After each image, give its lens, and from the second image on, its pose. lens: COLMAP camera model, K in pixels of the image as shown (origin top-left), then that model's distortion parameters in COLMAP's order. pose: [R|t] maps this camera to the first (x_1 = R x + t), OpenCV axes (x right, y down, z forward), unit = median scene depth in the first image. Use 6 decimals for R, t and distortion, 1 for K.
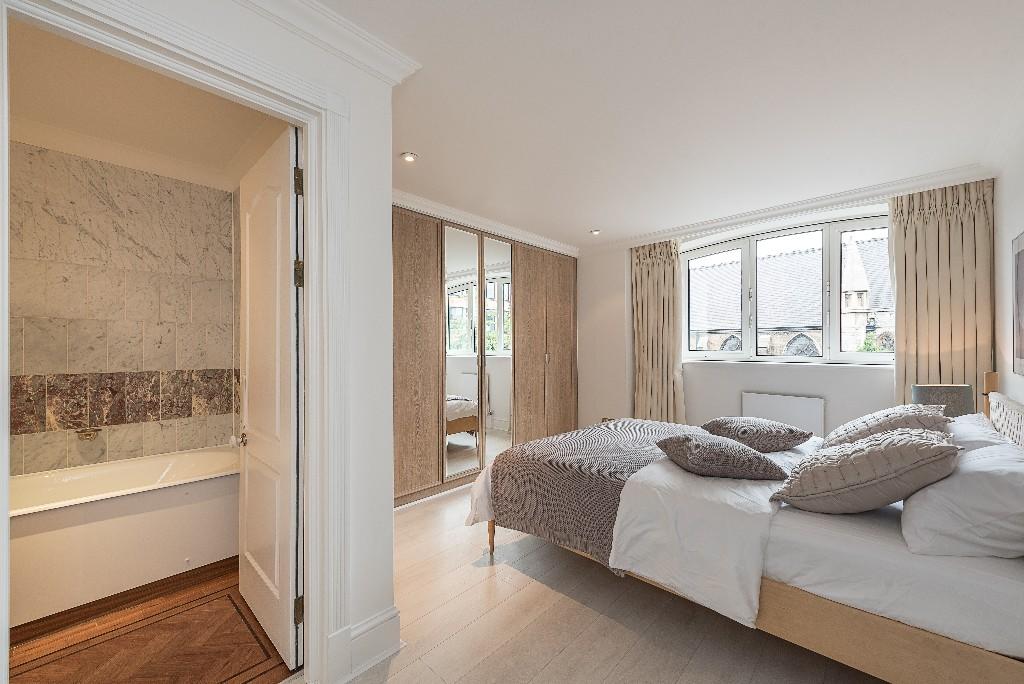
lens RADIAL K [[395.5, 0, 509.1], [0, 395.5, 342.1], [0, 0, 1]] dist [0.001491, -0.000080]
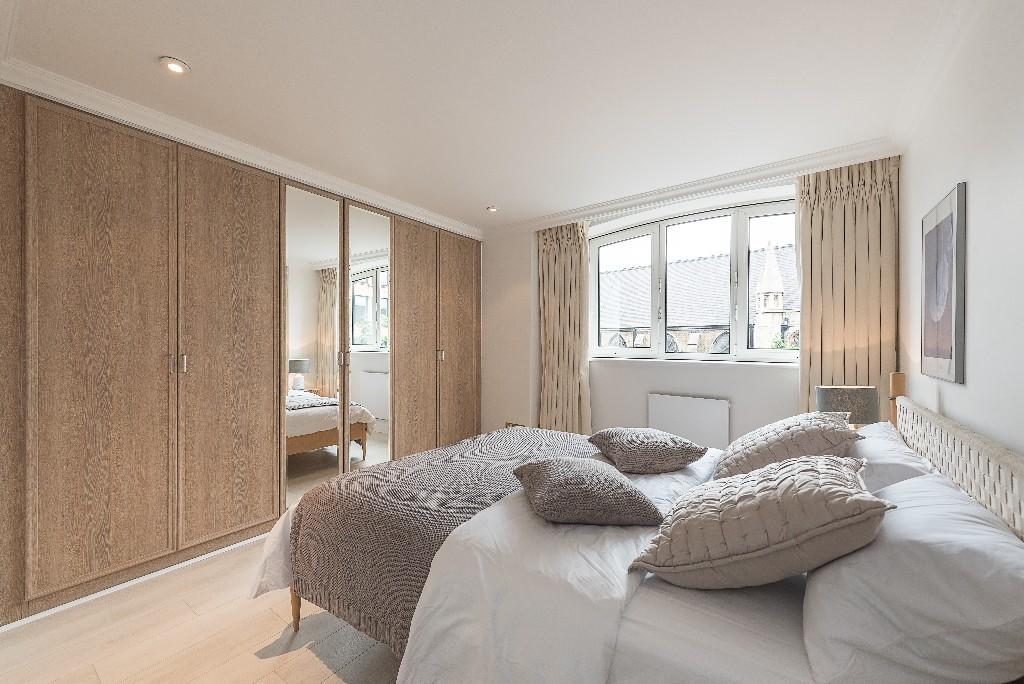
lens RADIAL K [[394.2, 0, 512.0], [0, 394.2, 342.0], [0, 0, 1]] dist [0.007495, -0.000100]
pose [[0.989988, 0.004200, 0.141093, 0.224351], [-0.005625, 0.999937, 0.009700, 0.004296], [-0.141043, -0.010397, 0.989949, 0.226124]]
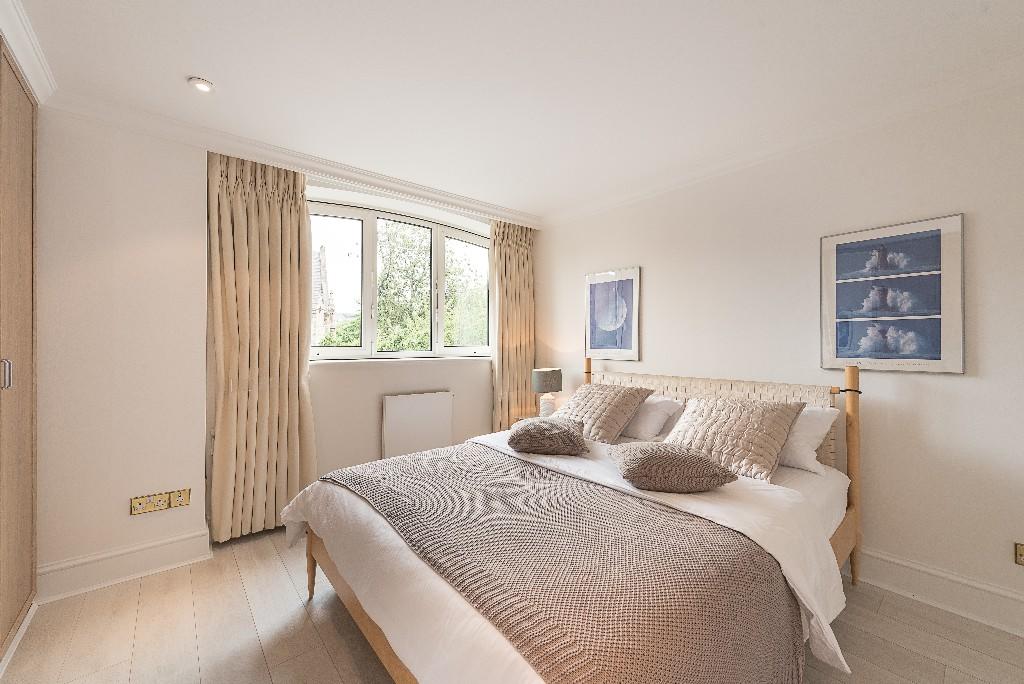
lens RADIAL K [[394.2, 0, 512.0], [0, 394.2, 342.0], [0, 0, 1]] dist [0.007495, -0.000100]
pose [[0.111769, 0.002080, 0.993732, -0.299357], [-0.010319, 0.999946, -0.000932, 0.016123], [-0.993681, -0.010150, 0.111785, 0.951699]]
